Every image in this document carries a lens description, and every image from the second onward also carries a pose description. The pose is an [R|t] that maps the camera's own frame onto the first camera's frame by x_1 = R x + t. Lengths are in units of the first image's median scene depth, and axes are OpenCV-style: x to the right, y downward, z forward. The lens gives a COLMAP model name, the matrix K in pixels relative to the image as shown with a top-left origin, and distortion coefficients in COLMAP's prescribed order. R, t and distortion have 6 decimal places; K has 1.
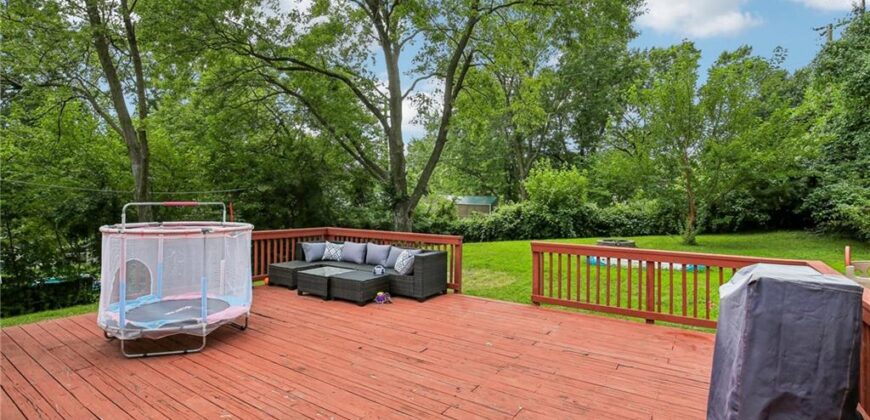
lens RADIAL K [[410.6, 0, 437.4], [0, 410.6, 191.6], [0, 0, 1]] dist [-0.010940, -0.000171]
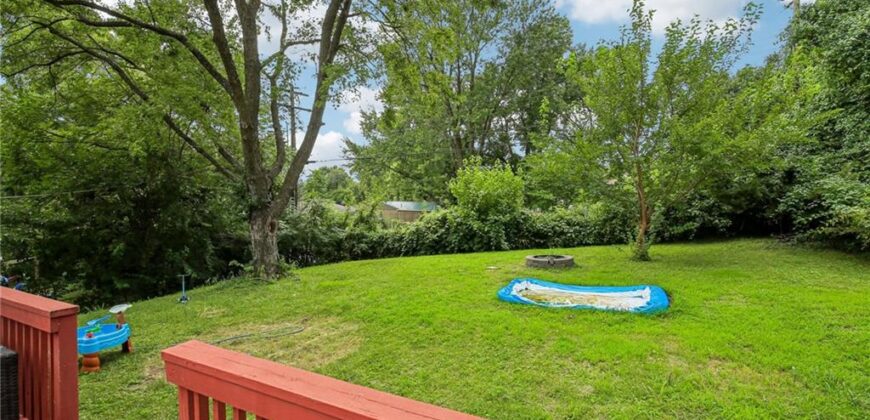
lens RADIAL K [[412.1, 0, 435.0], [0, 412.1, 210.0], [0, 0, 1]] dist [-0.010241, -0.000194]
pose [[0.994459, -0.013586, 0.104239, 0.103322], [0.010542, 0.999503, 0.029697, 0.005236], [-0.104591, -0.028434, 0.994109, 0.187590]]
